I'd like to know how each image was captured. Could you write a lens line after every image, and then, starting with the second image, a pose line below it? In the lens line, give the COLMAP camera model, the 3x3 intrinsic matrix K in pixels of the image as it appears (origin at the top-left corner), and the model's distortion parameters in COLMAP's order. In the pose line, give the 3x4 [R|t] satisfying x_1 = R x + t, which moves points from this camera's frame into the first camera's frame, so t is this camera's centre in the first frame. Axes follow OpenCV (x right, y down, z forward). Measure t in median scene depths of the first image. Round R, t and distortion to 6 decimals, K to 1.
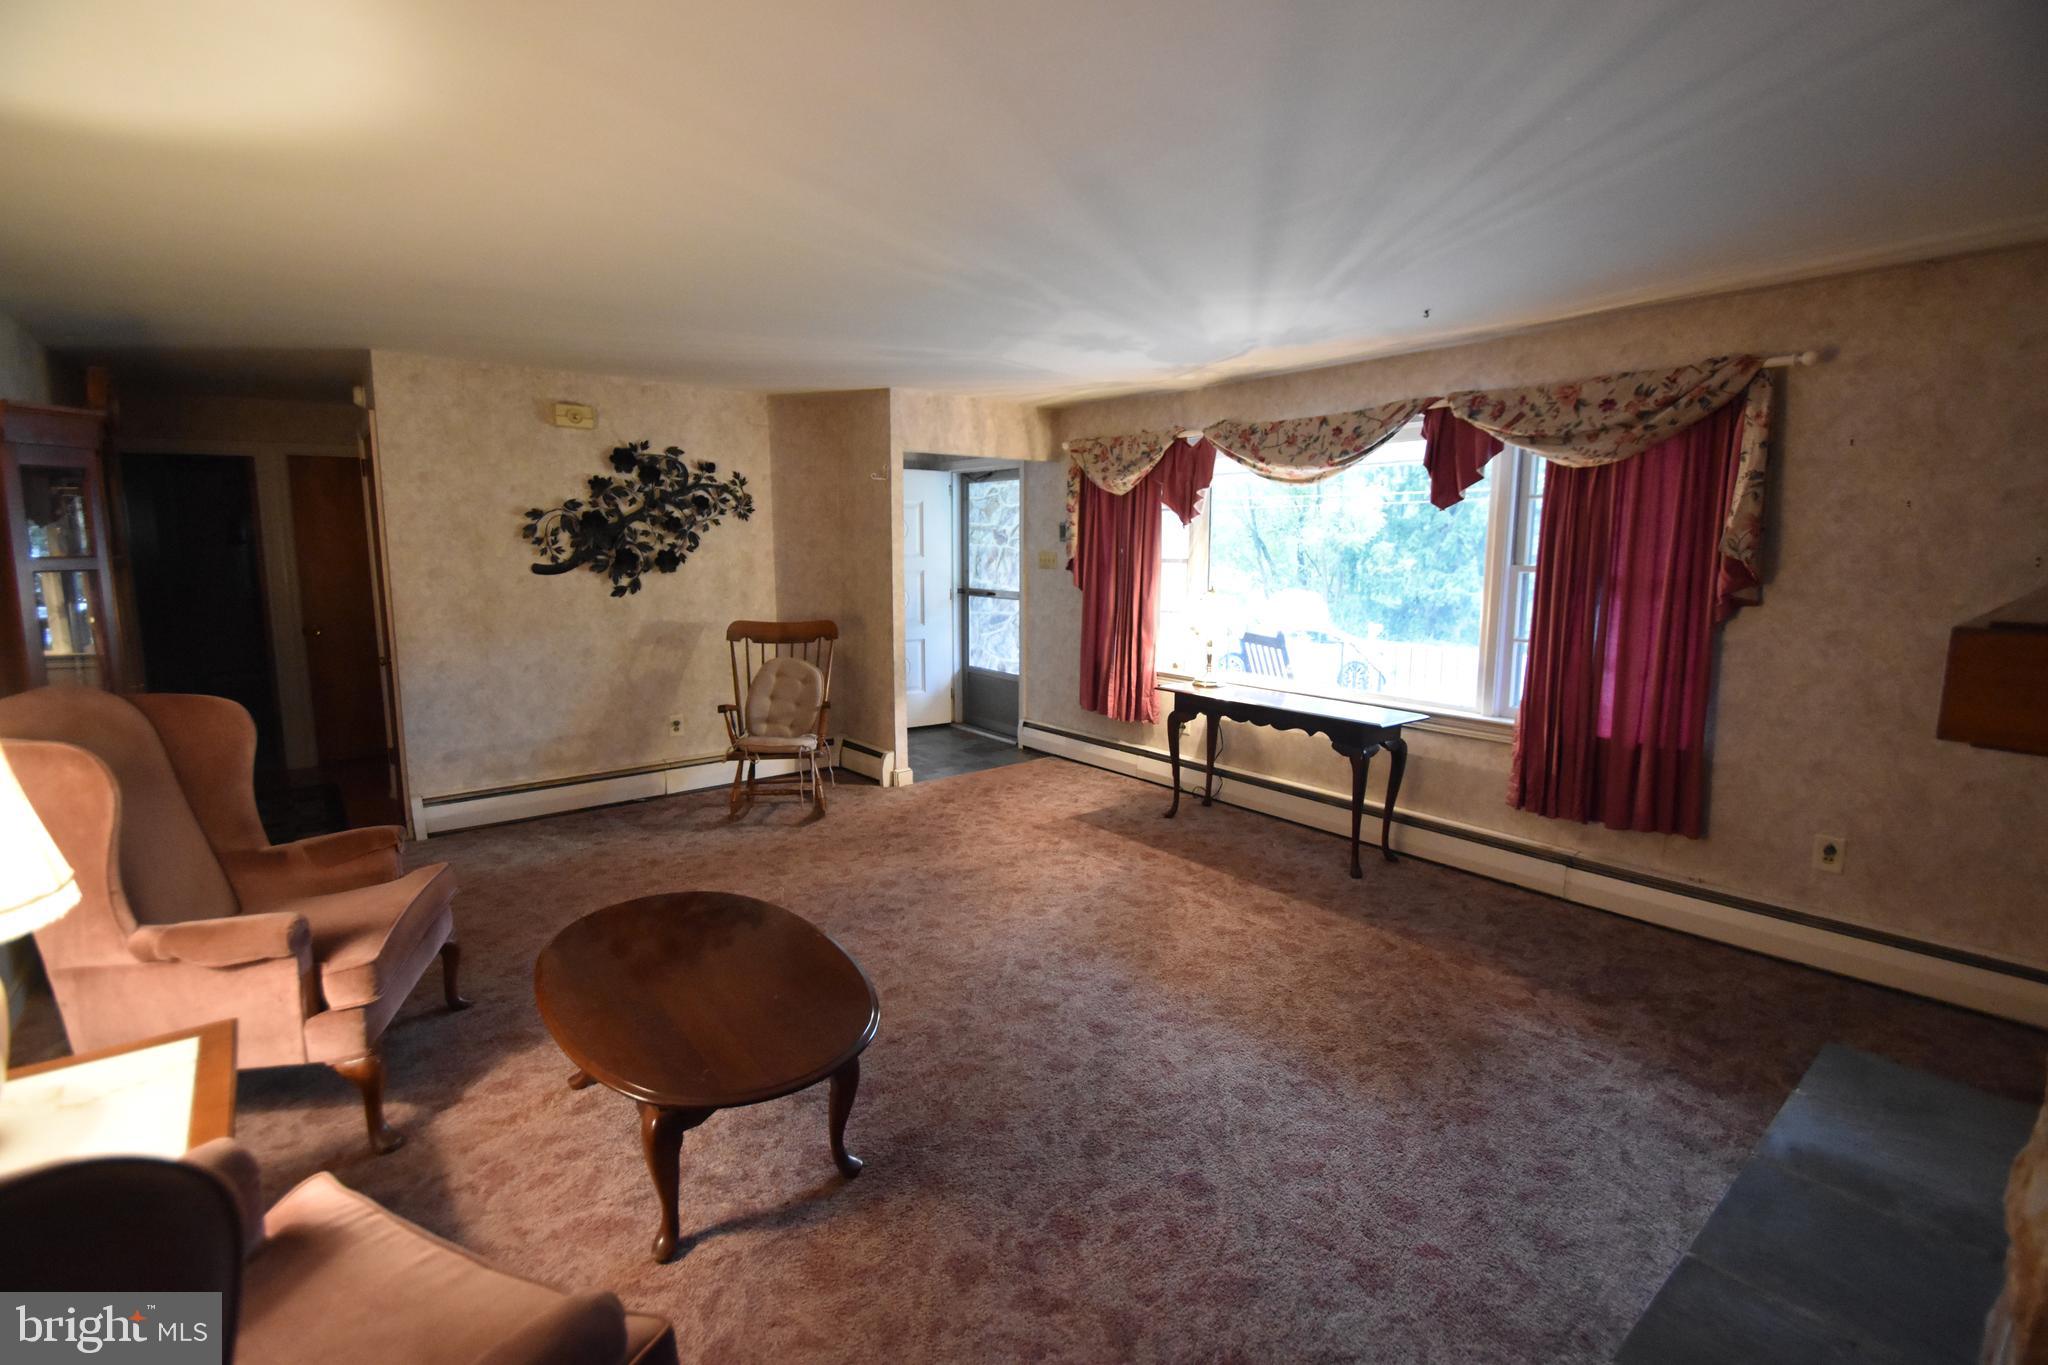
lens RADIAL K [[916.5, 0, 1024.0], [0, 916.5, 682.5], [0, 0, 1]] dist [0.000573, 0.000057]
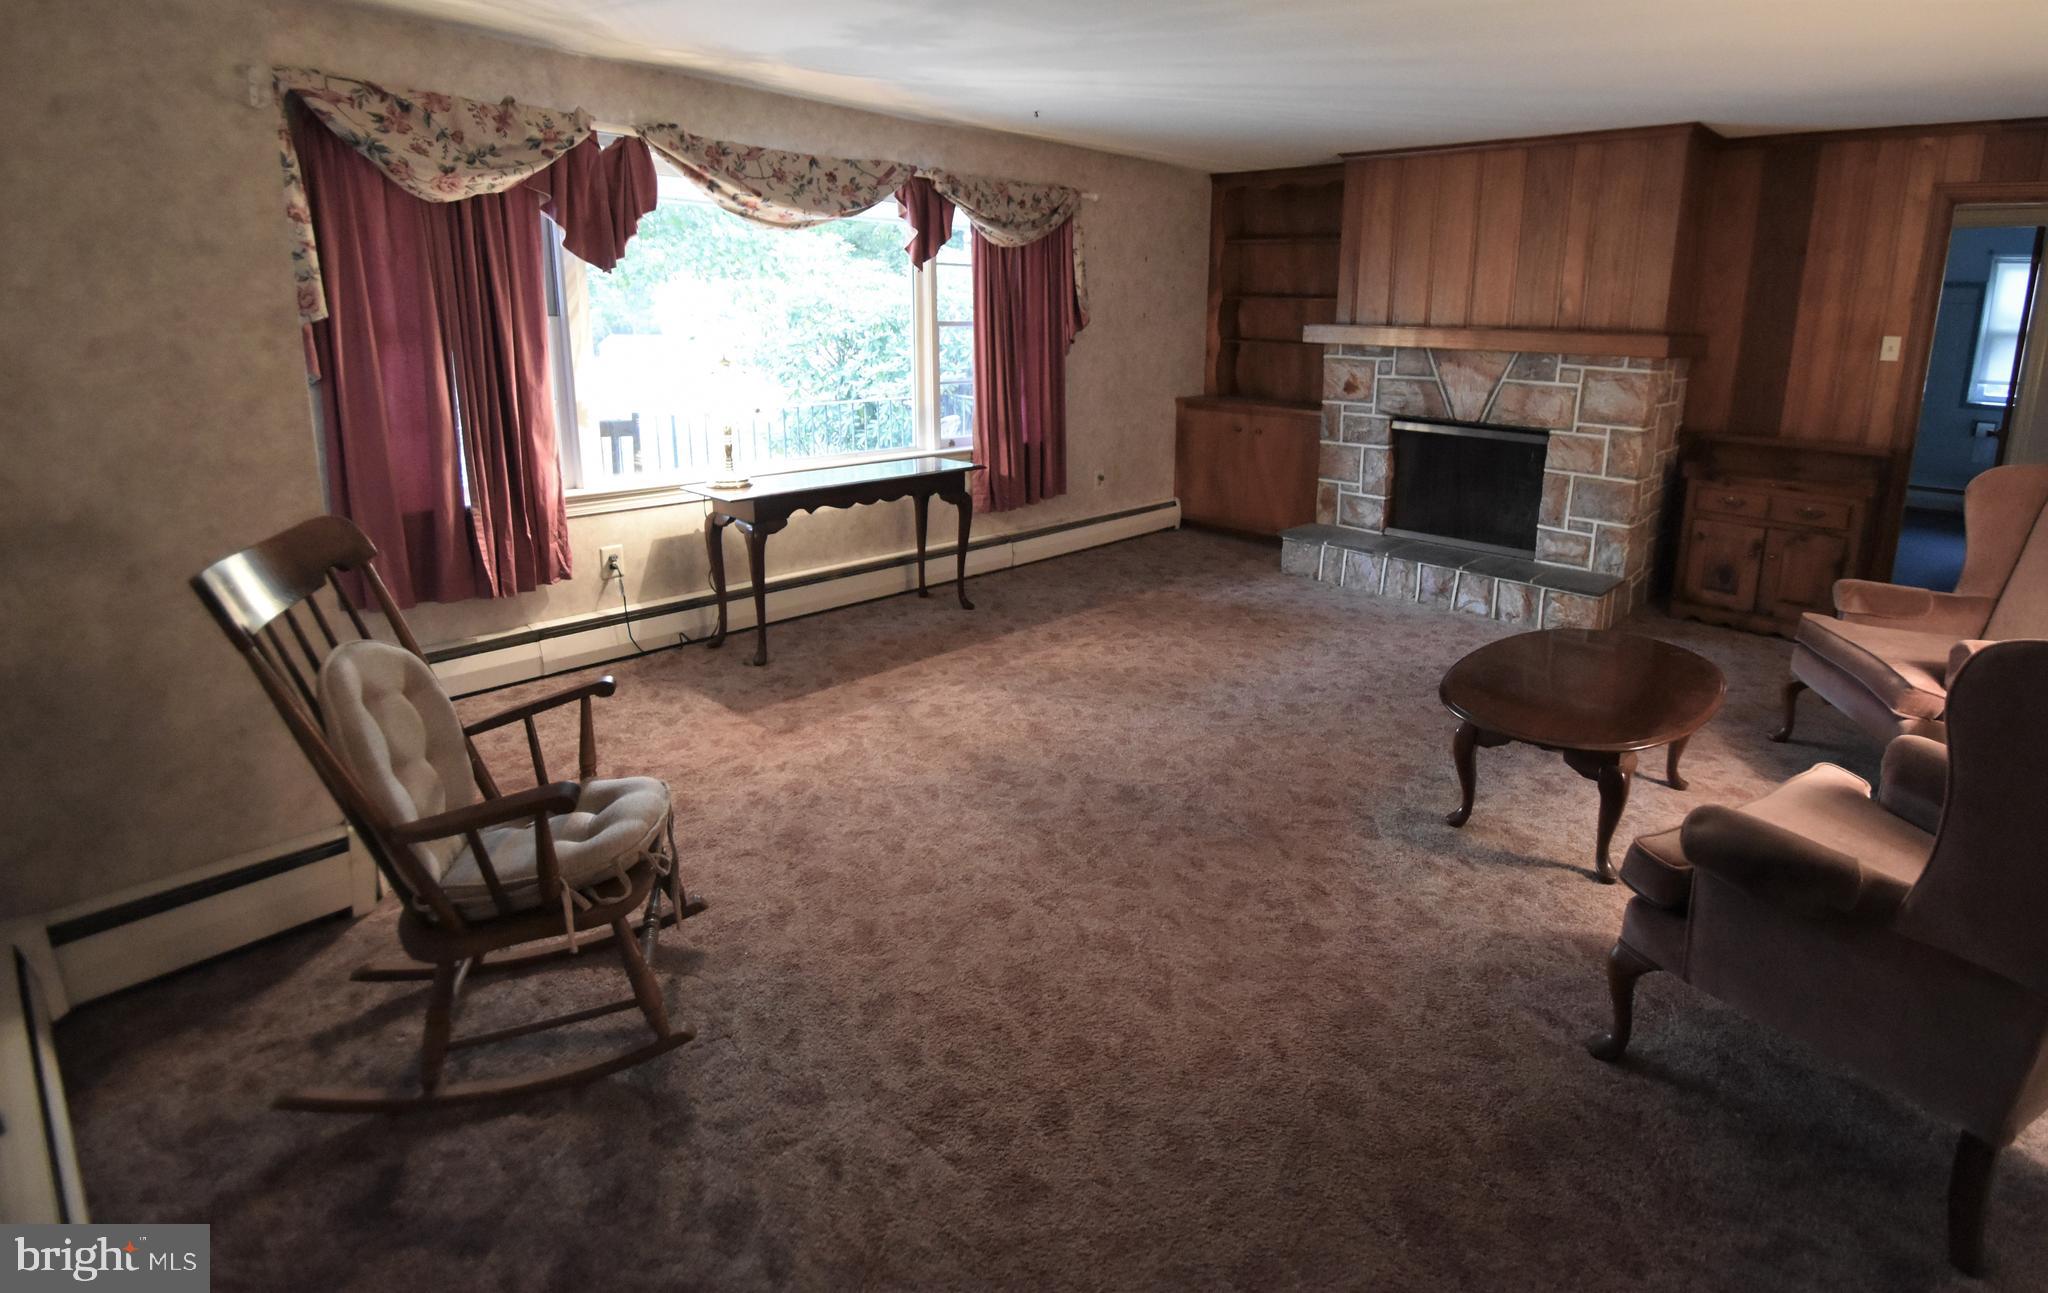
lens RADIAL K [[1152.6, 0, 1025.9], [0, 1152.6, 563.1], [0, 0, 1]] dist [-0.002555, -0.000628]
pose [[-0.204792, -0.228032, 0.951873, -0.860422], [0.114826, 0.960172, 0.254725, -0.167364], [-0.972047, 0.161465, -0.170452, 1.030291]]
